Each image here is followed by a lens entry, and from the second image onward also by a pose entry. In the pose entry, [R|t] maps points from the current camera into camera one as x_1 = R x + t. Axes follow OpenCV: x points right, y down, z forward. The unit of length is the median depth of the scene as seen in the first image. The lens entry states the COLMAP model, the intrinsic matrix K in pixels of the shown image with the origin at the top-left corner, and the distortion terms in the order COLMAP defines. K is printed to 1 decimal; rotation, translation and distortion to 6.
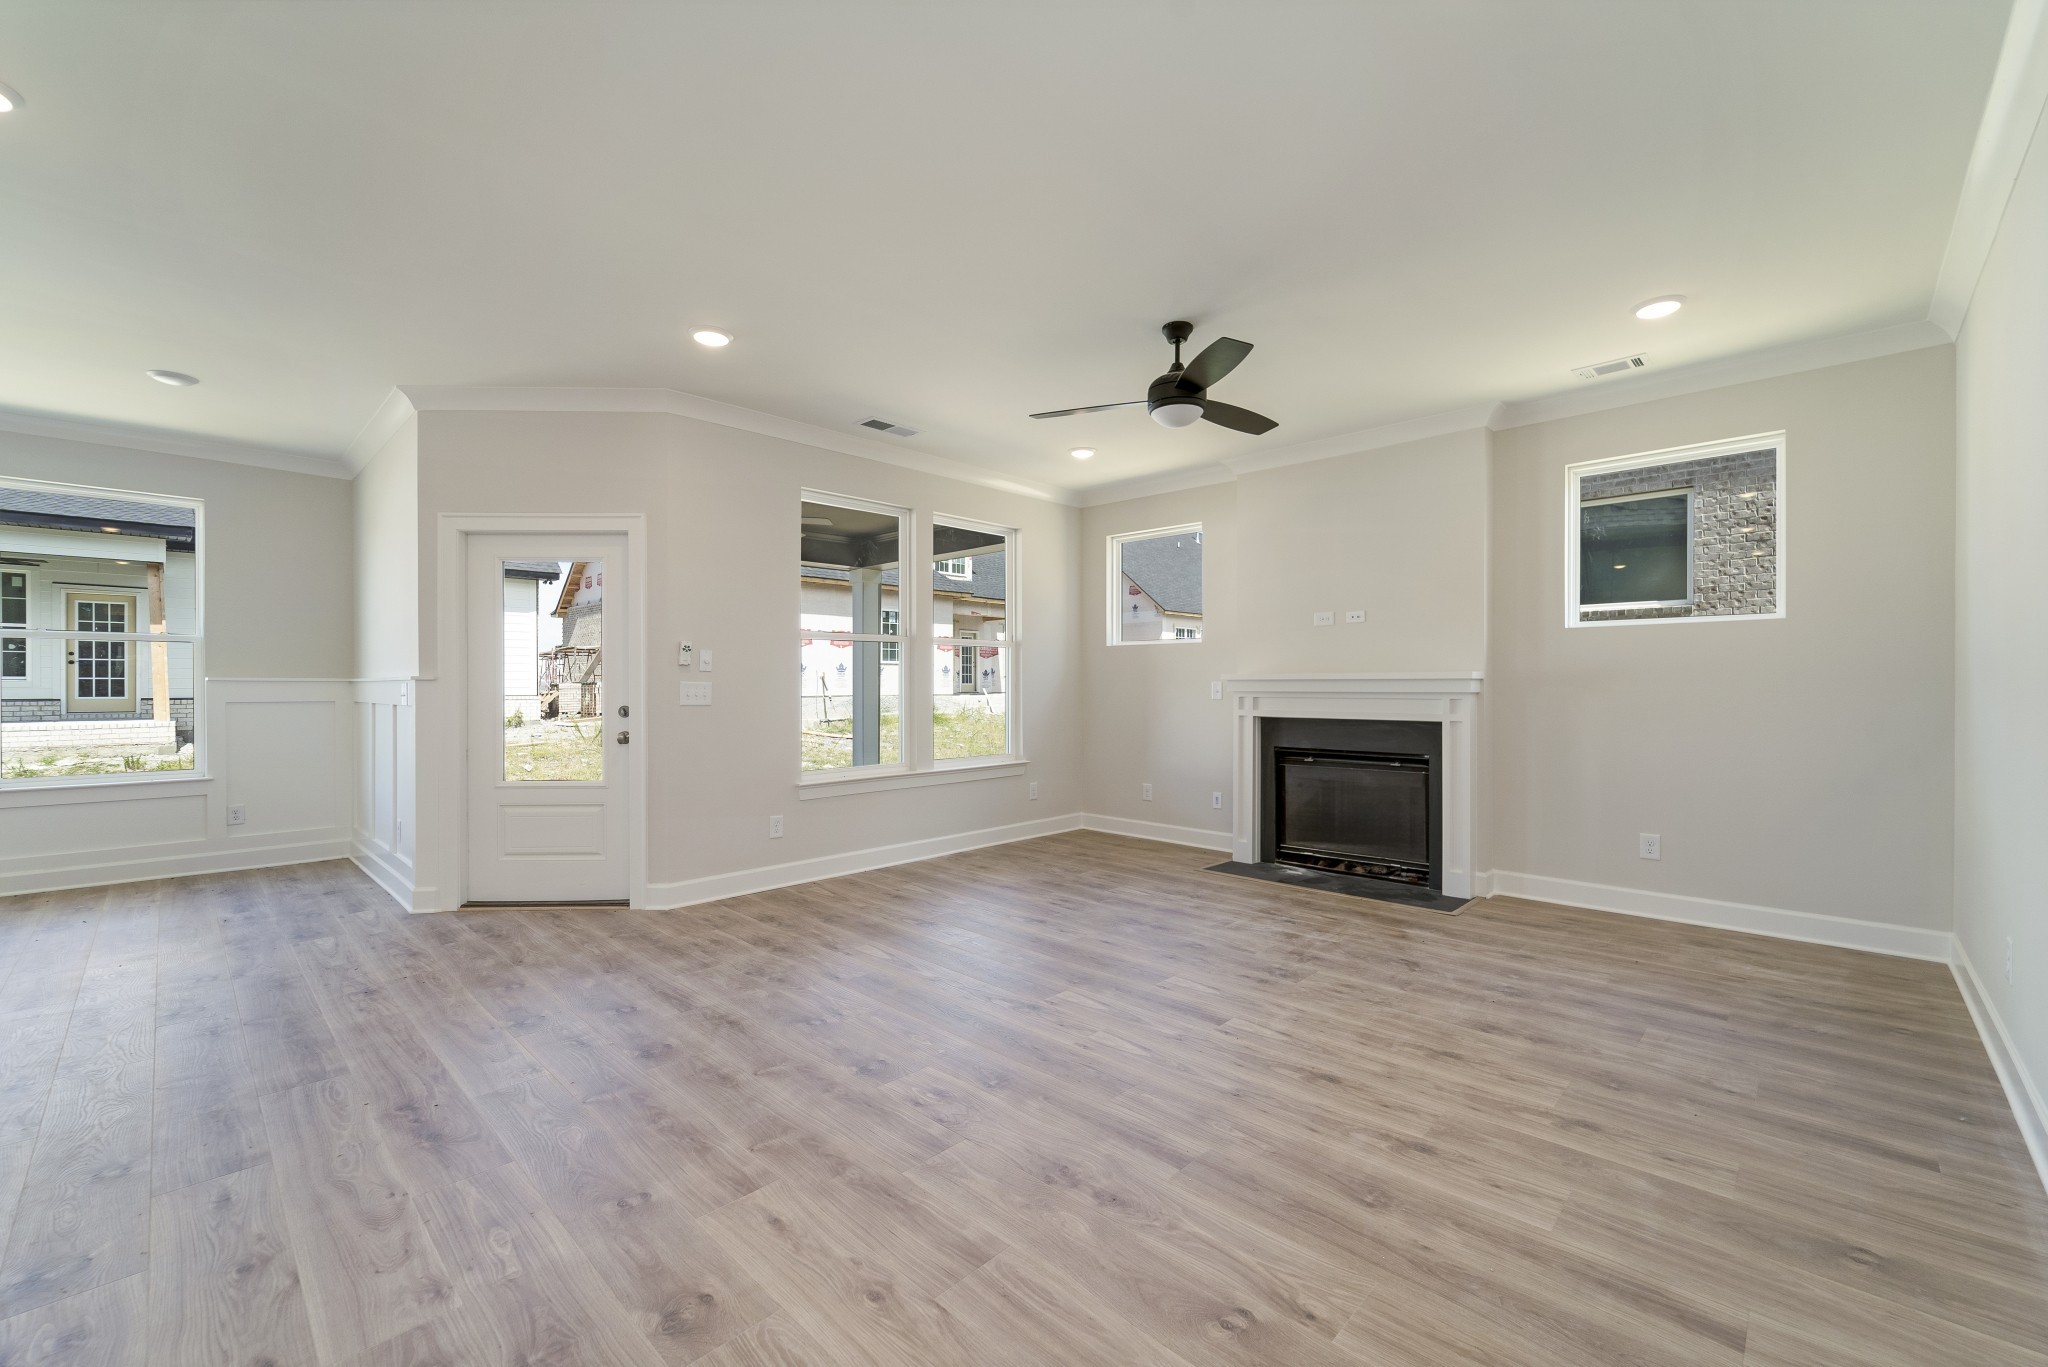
lens RADIAL K [[840.0, 0, 1050.4], [0, 840.0, 683.0], [0, 0, 1]] dist [0.002472, -0.001667]
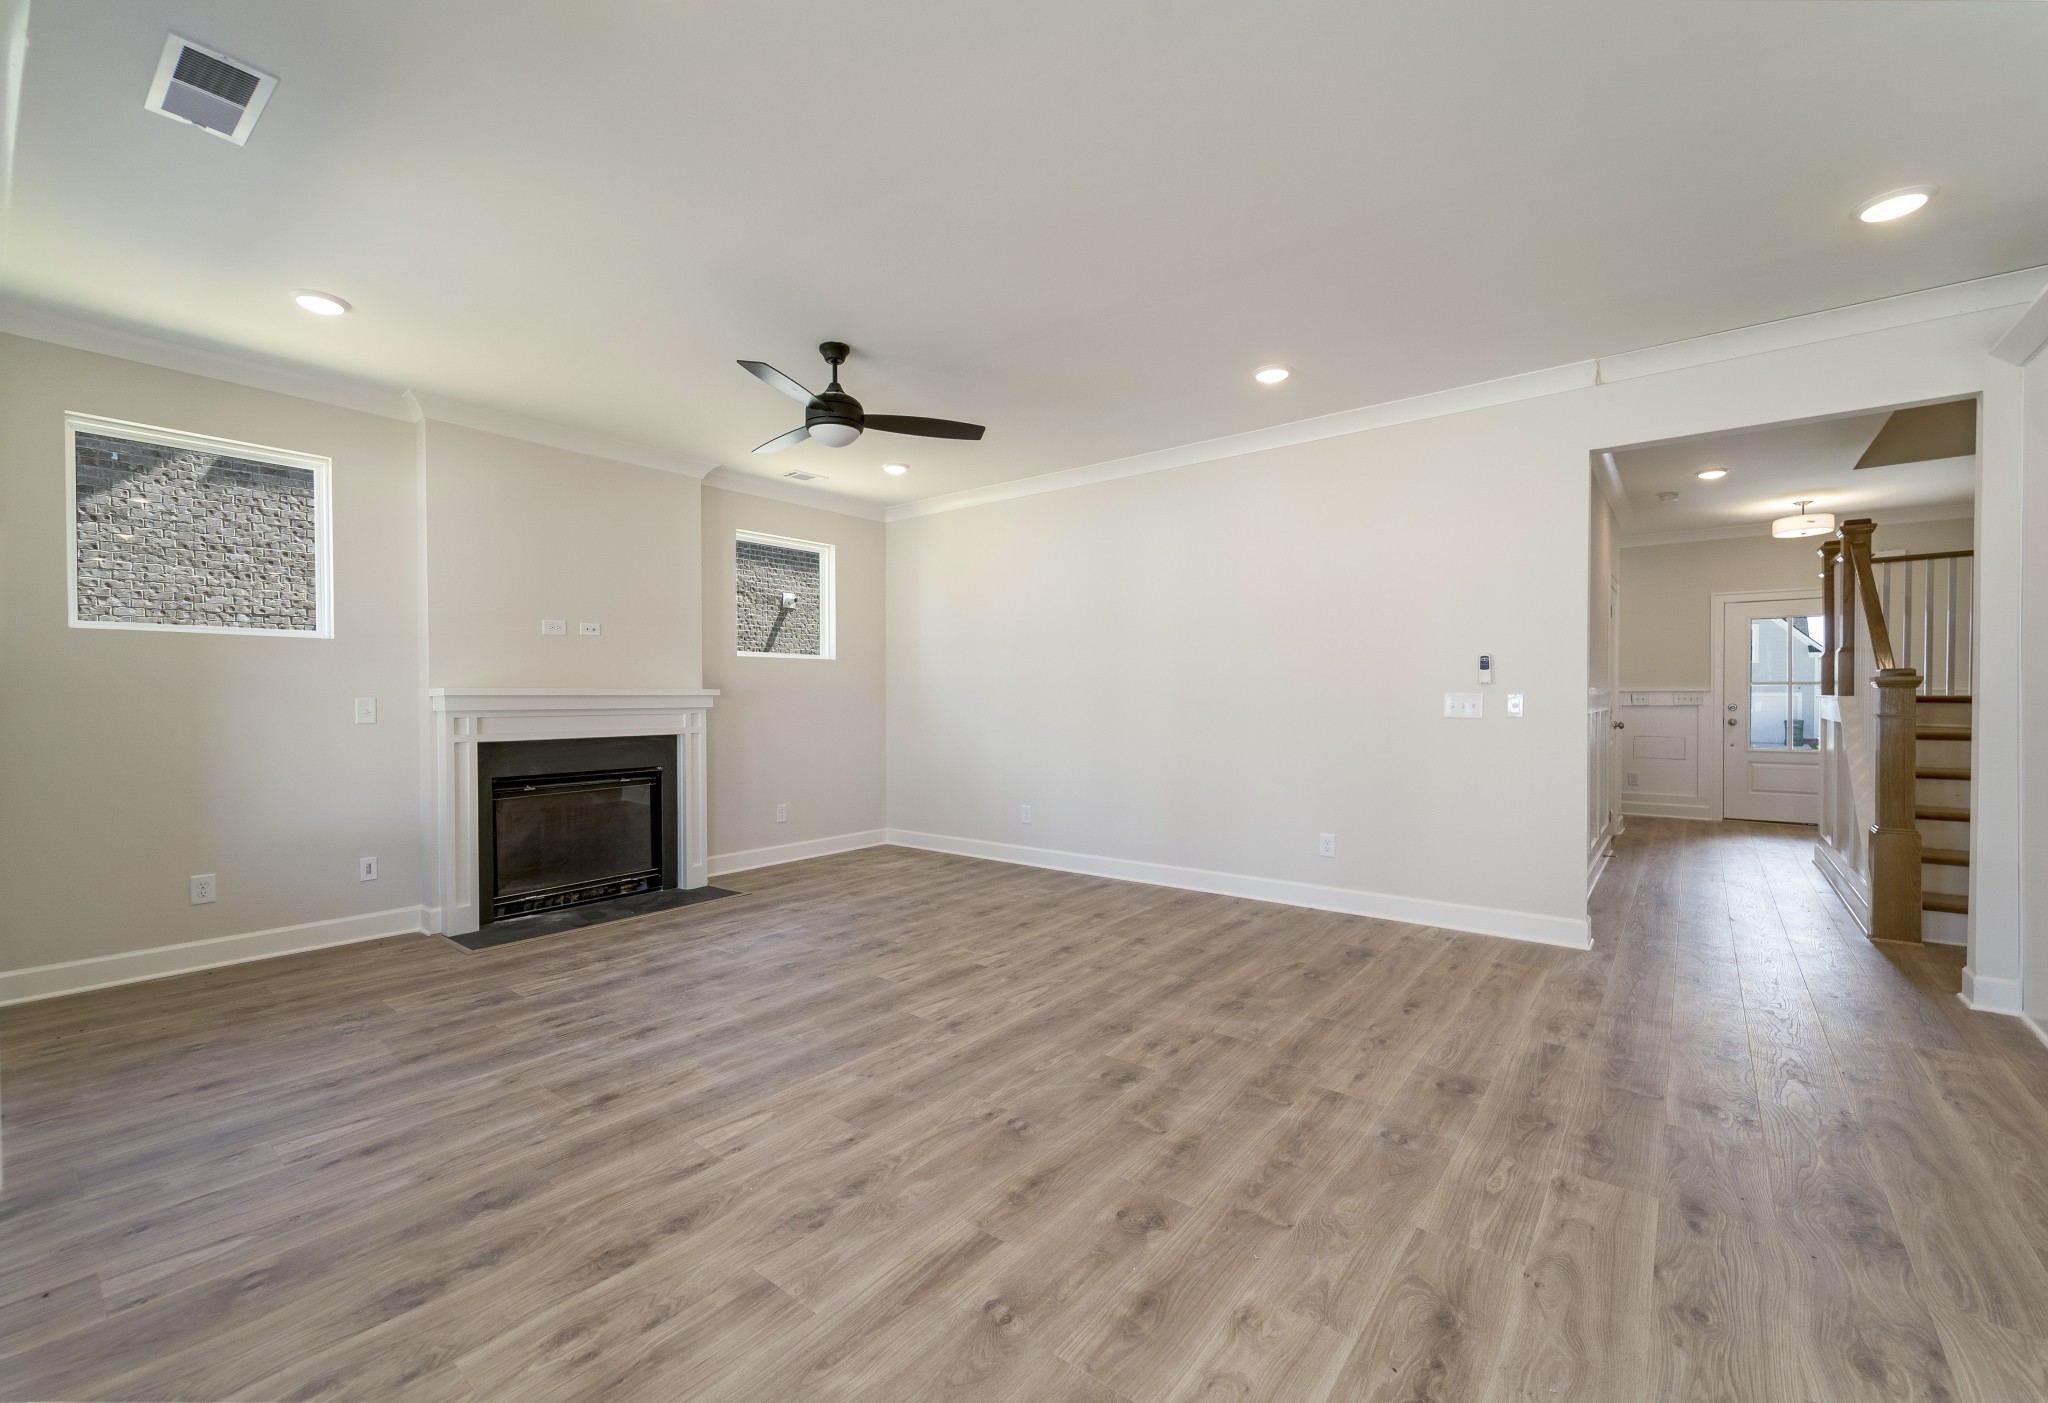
lens RADIAL K [[797.2, 0, 1031.7], [0, 797.2, 704.3], [0, 0, 1]] dist [0.005460, -0.001623]
pose [[-0.065036, -0.007468, 0.997855, -0.859212], [0.001463, 0.999970, 0.007579, -0.000477], [-0.997882, 0.001953, -0.065023, 0.861287]]
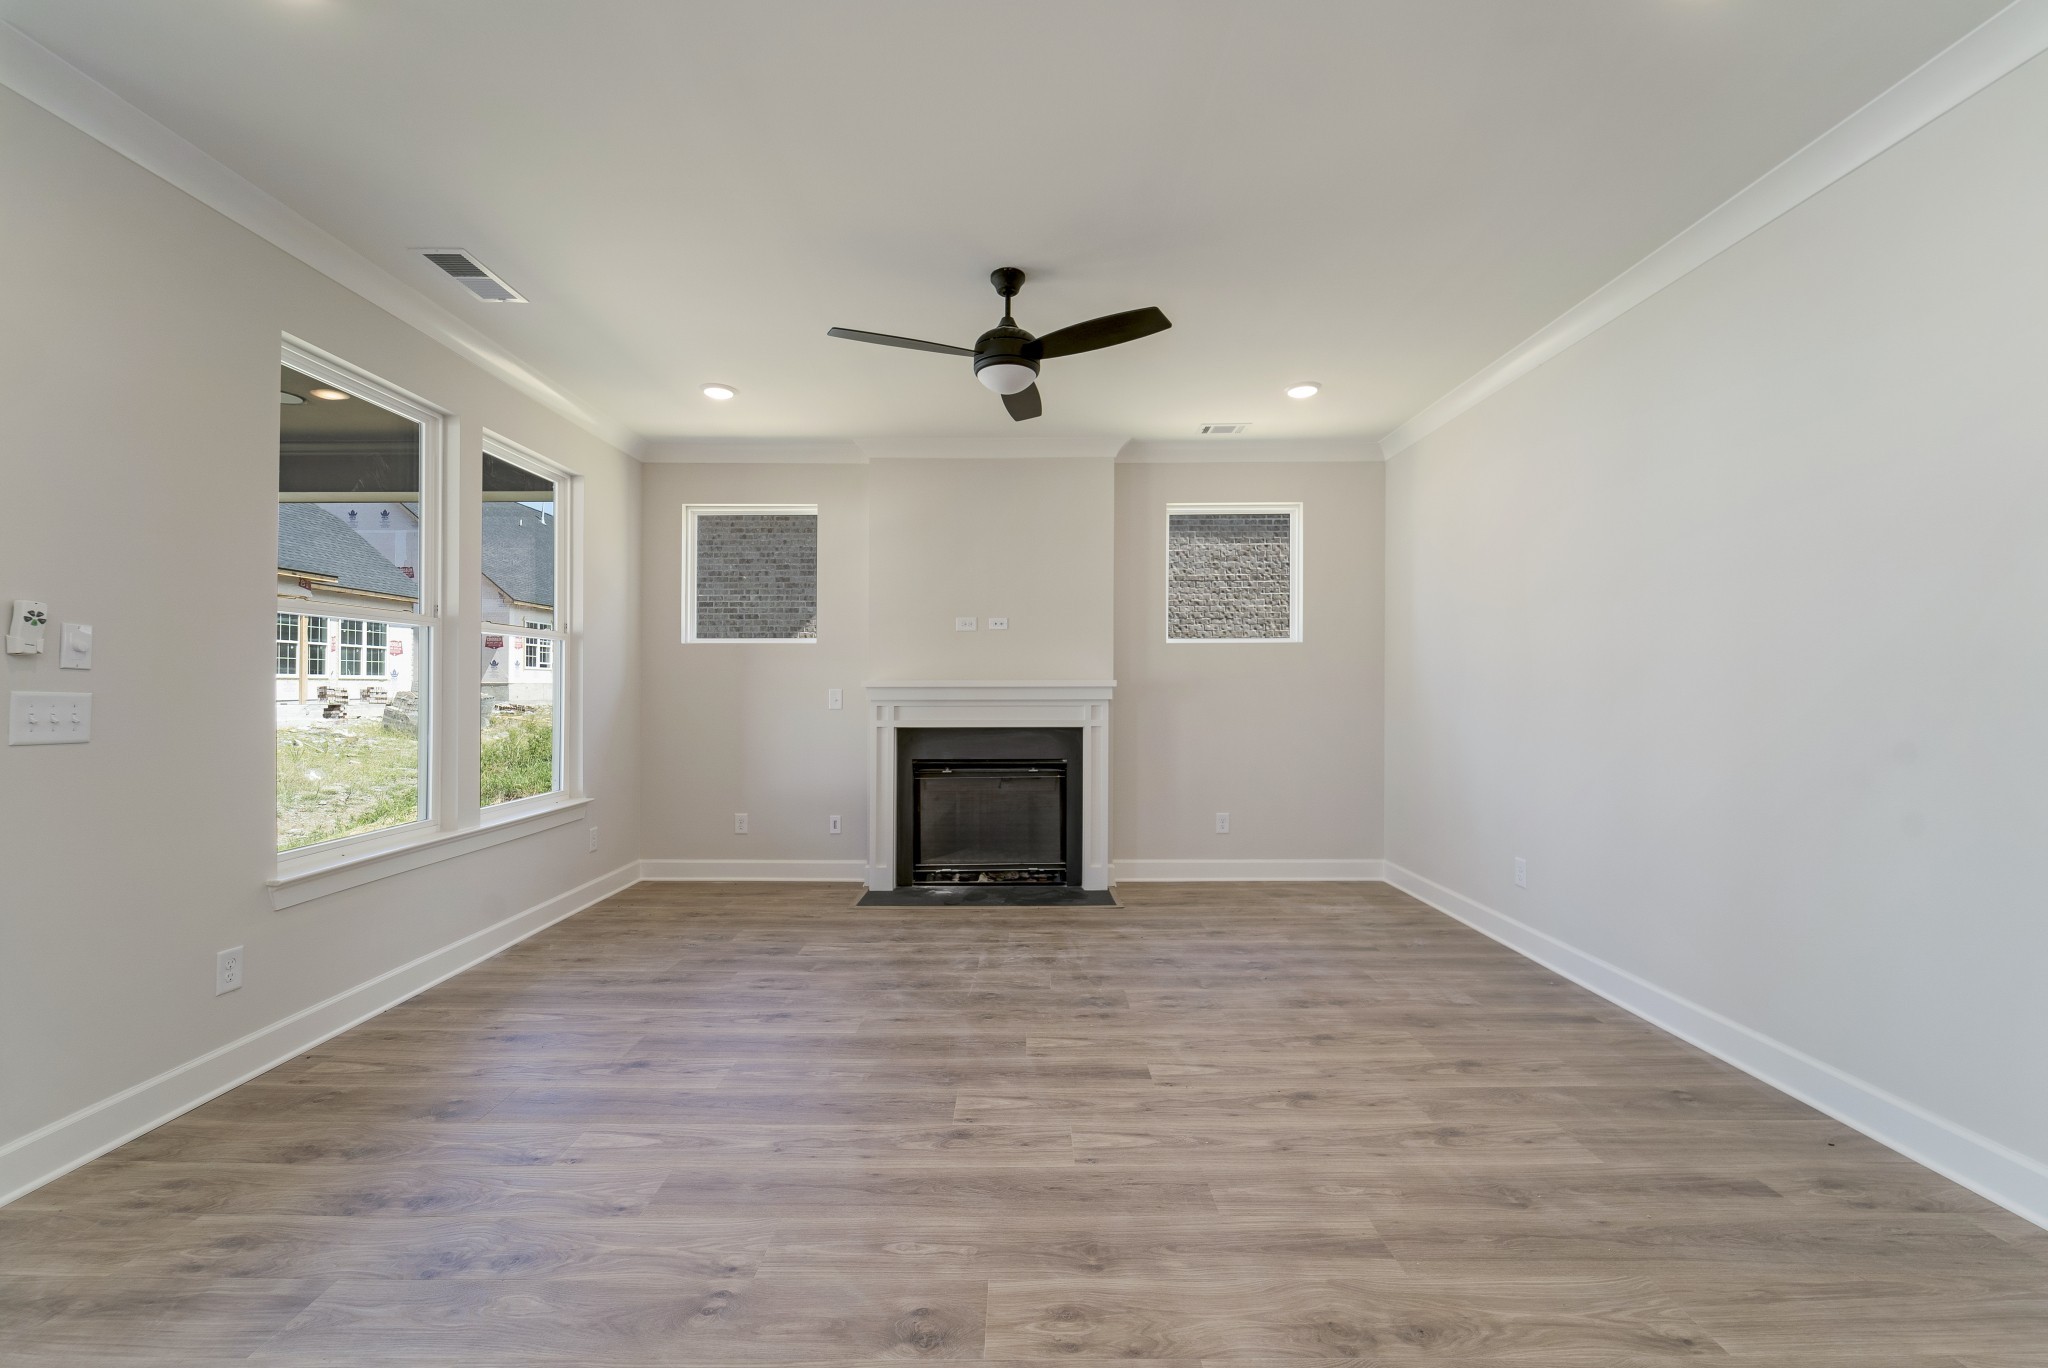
lens RADIAL K [[840.0, 0, 1037.8], [0, 840.0, 683.7], [0, 0, 1]] dist [0.002472, -0.001667]
pose [[0.728781, 0.003770, 0.684737, -0.422349], [-0.000379, 0.999987, -0.005103, -0.004576], [-0.684747, 0.003459, 0.728773, 0.369416]]
